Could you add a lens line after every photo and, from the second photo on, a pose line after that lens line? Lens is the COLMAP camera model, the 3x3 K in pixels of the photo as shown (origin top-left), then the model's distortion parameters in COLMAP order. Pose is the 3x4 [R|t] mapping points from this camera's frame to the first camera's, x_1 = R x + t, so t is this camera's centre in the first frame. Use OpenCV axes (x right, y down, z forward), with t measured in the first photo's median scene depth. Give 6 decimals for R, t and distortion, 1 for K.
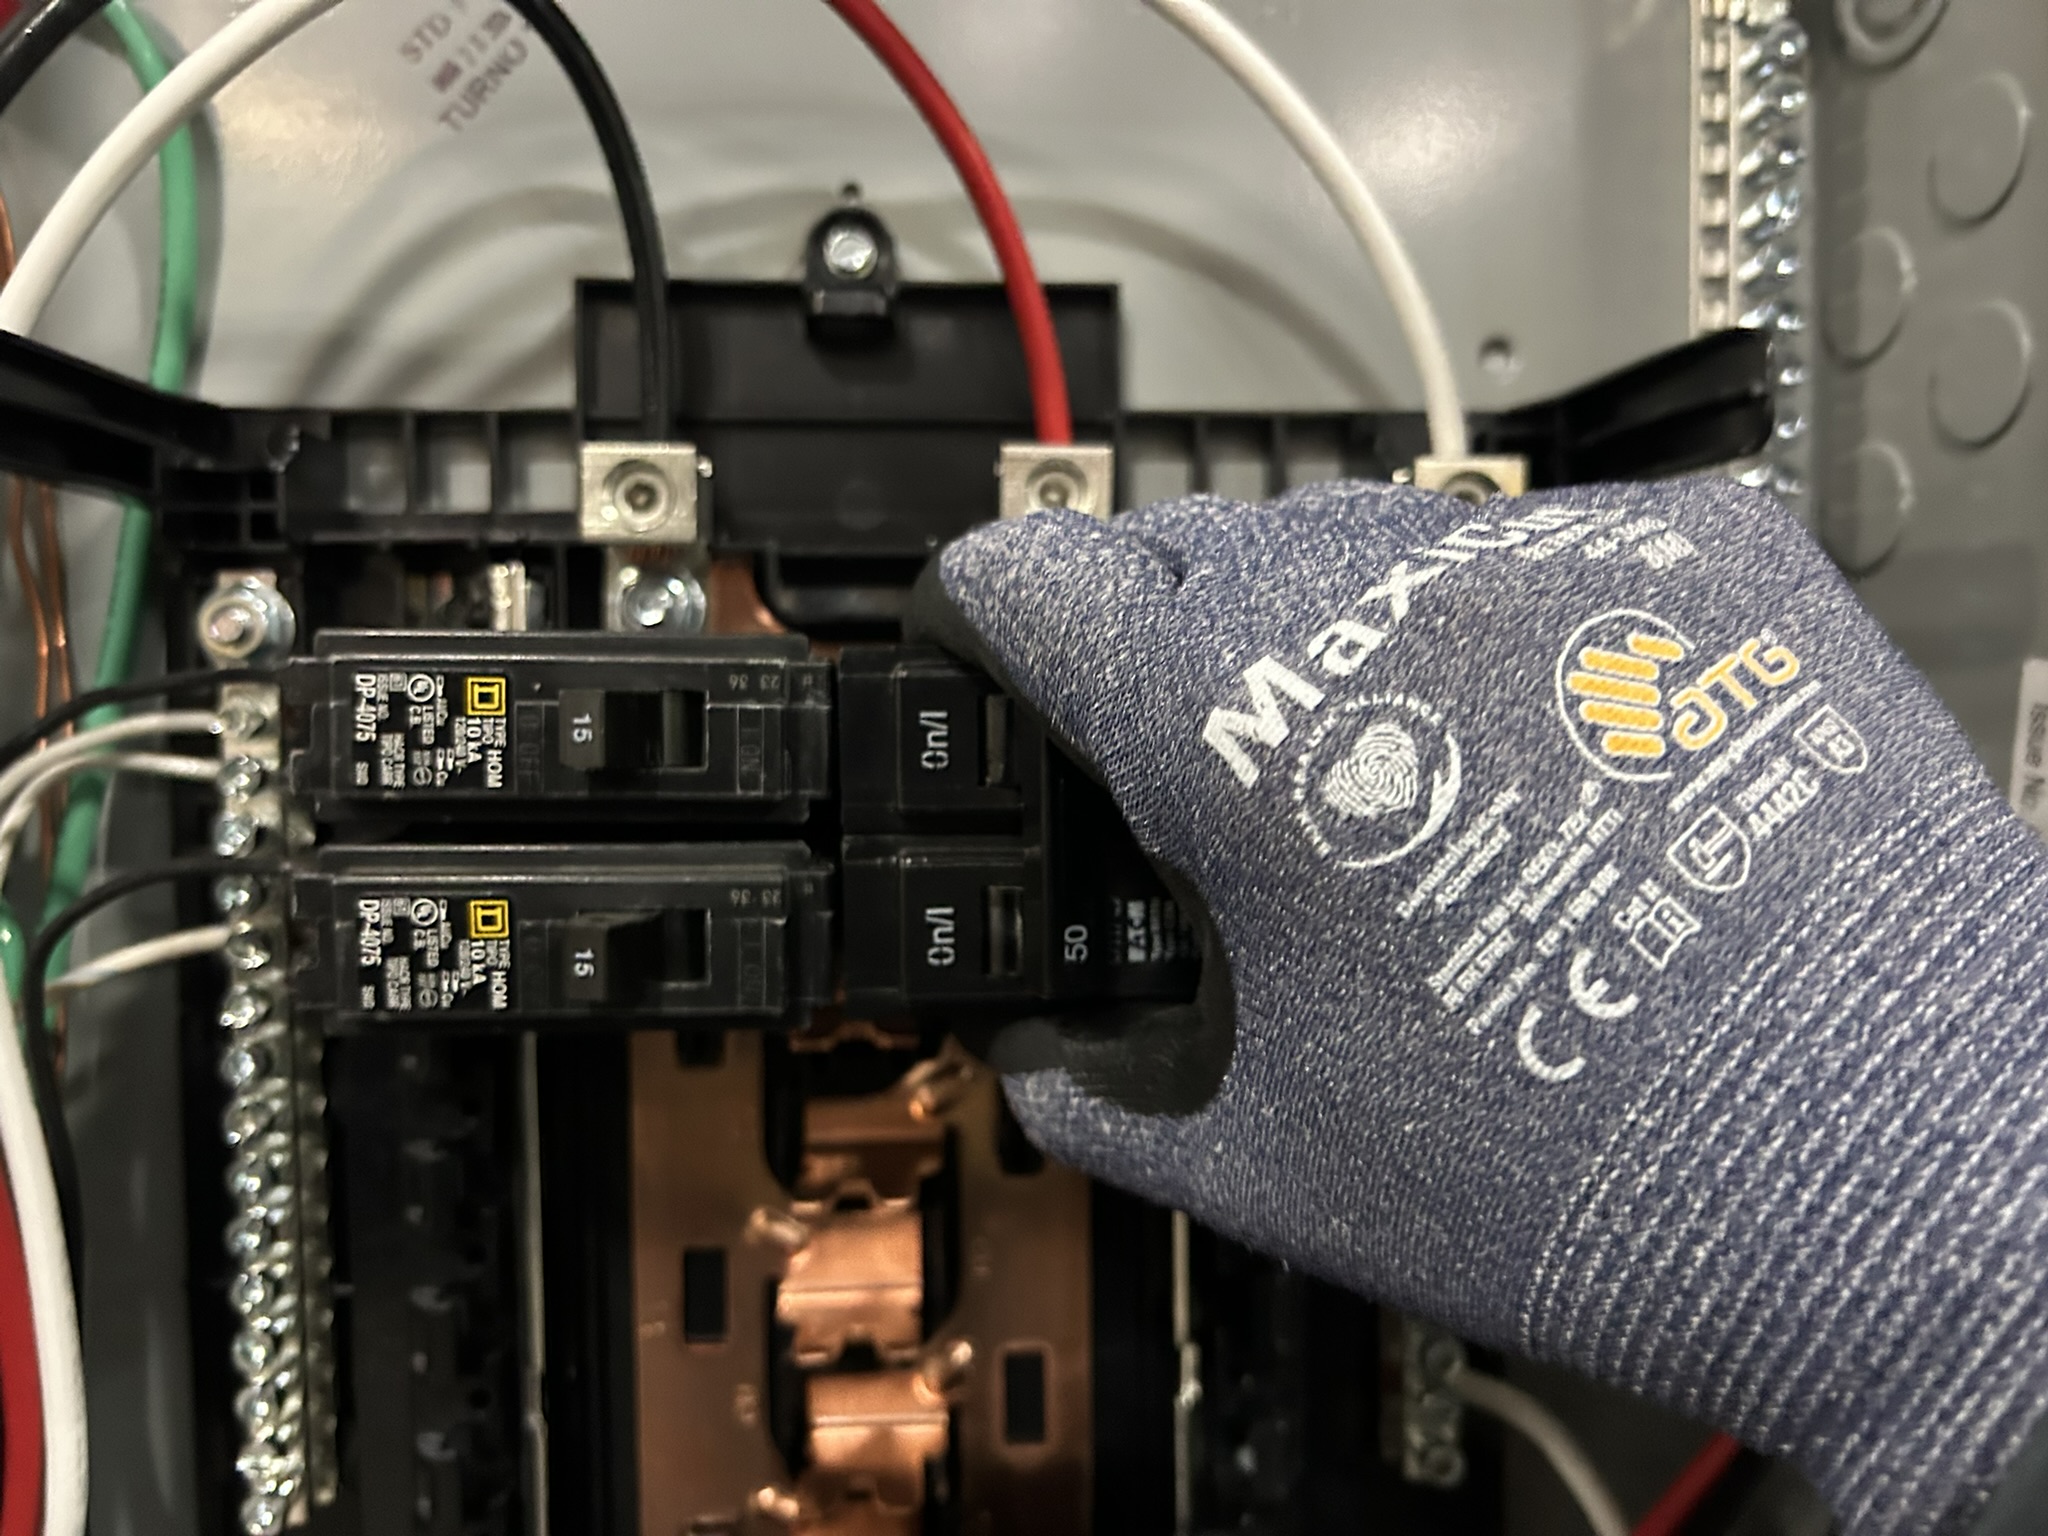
lens RADIAL K [[1595.5, 0, 1024.0], [0, 1595.5, 768.0], [0, 0, 1]] dist [-0.010156, -0.008224]
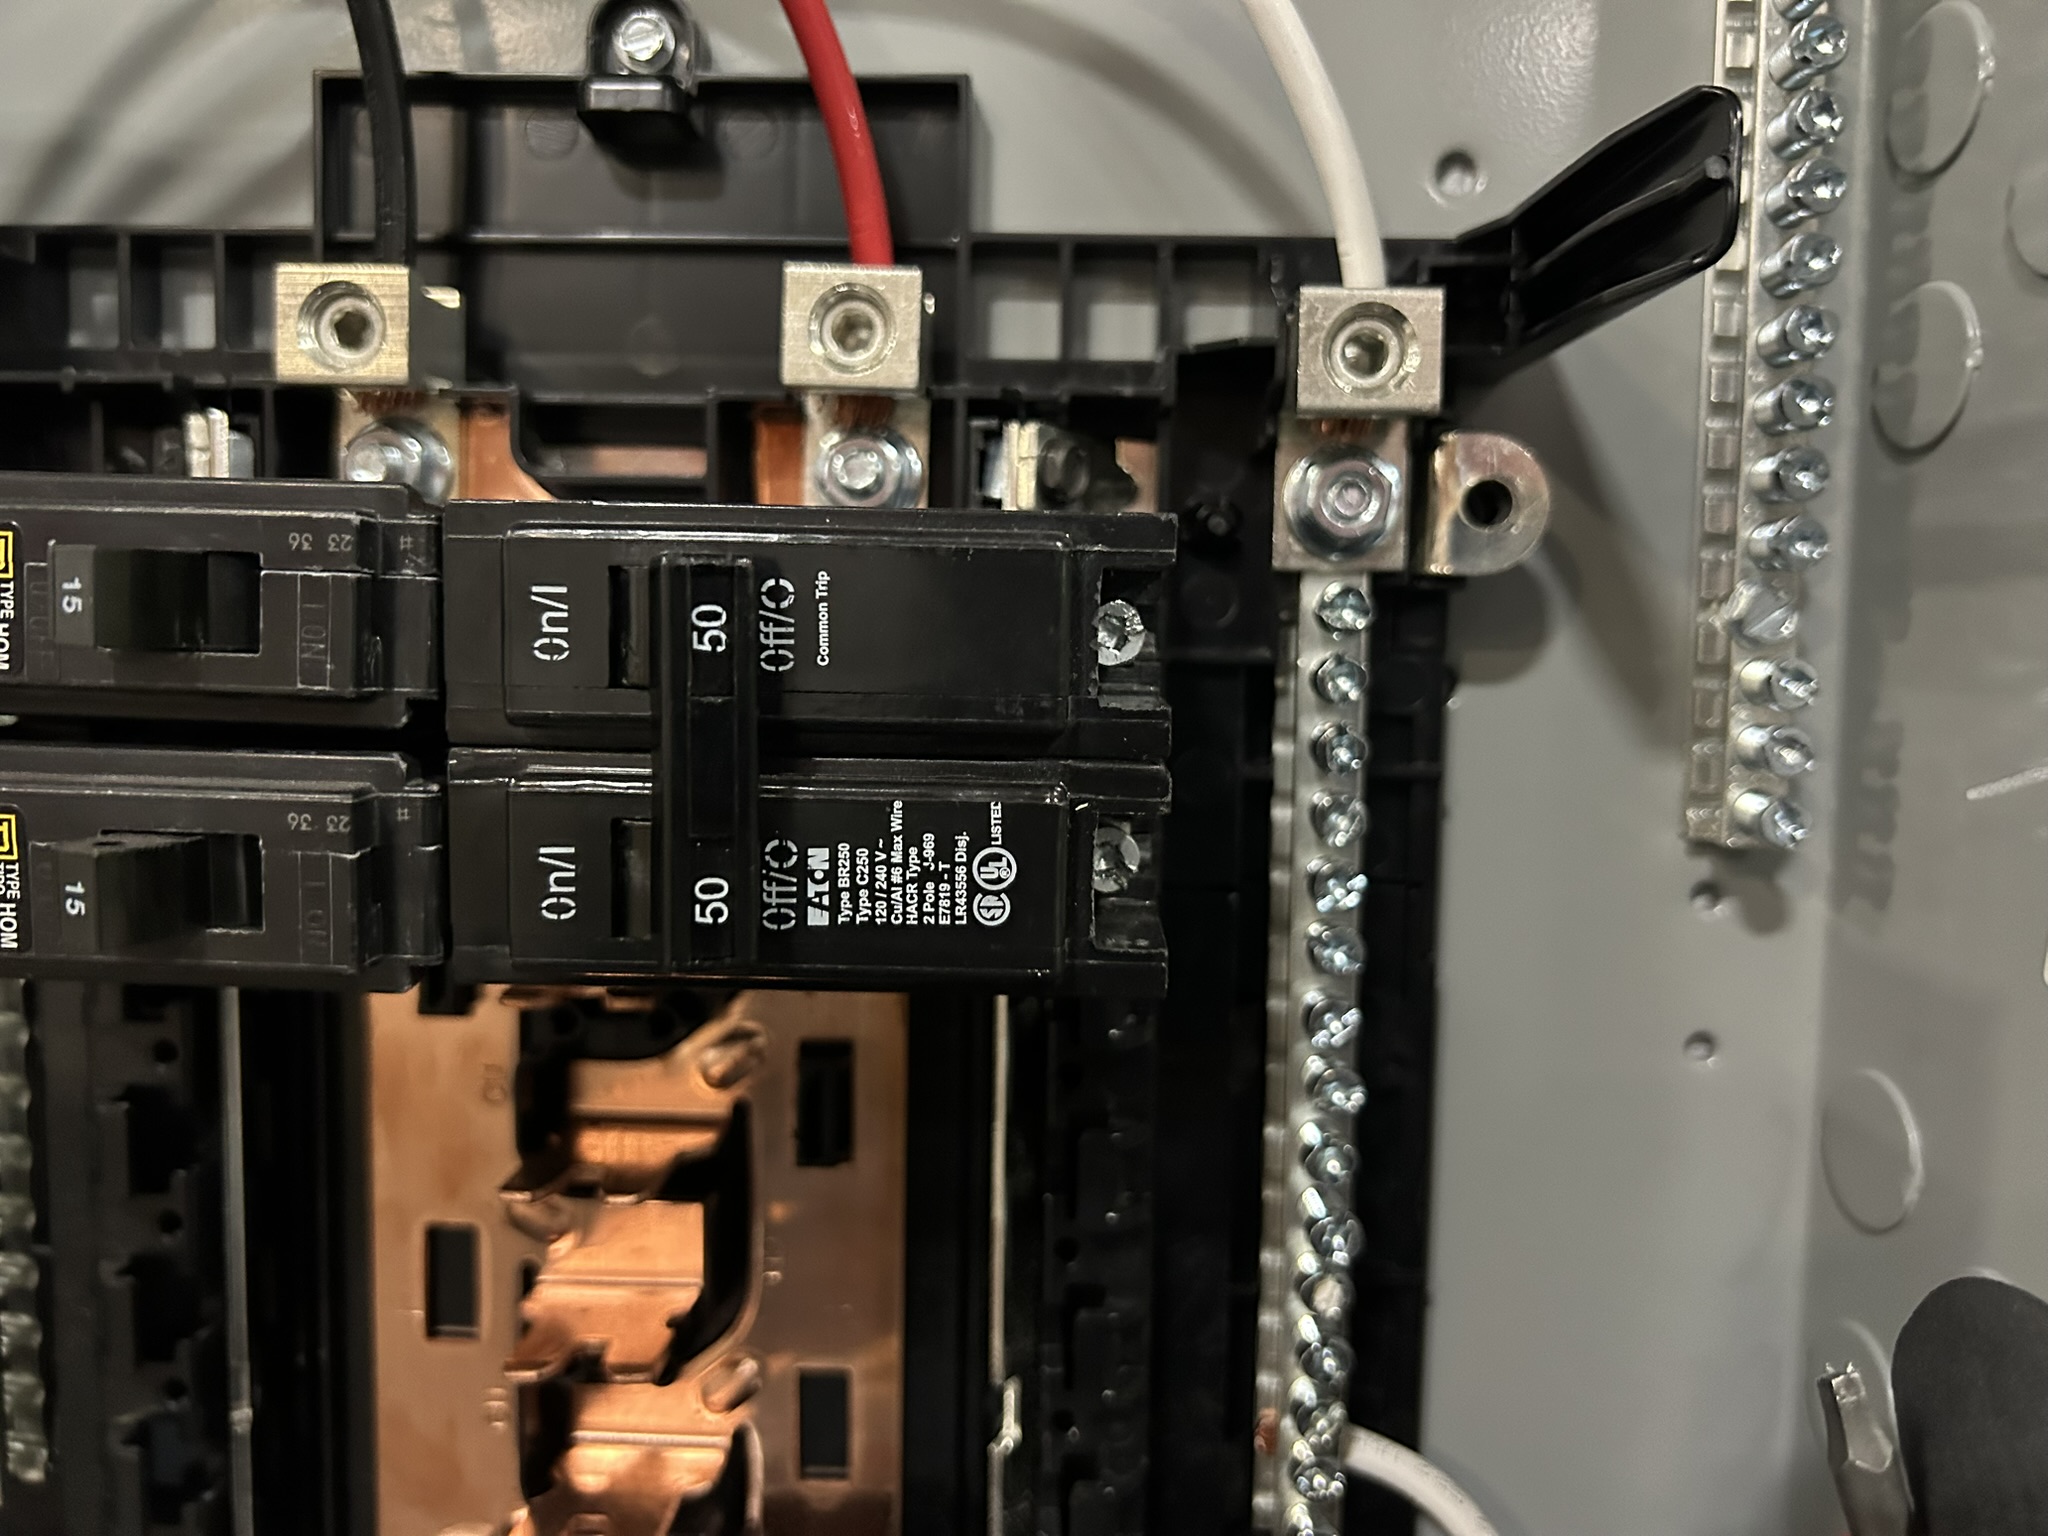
lens RADIAL K [[1609.8, 0, 1025.4], [0, 1609.8, 723.3], [0, 0, 1]] dist [-0.021312, 0.002680]
pose [[0.994675, 0.033077, -0.097613, 0.186214], [-0.030501, 0.999149, 0.027769, 0.000163], [0.098448, -0.024644, 0.994837, 0.194131]]
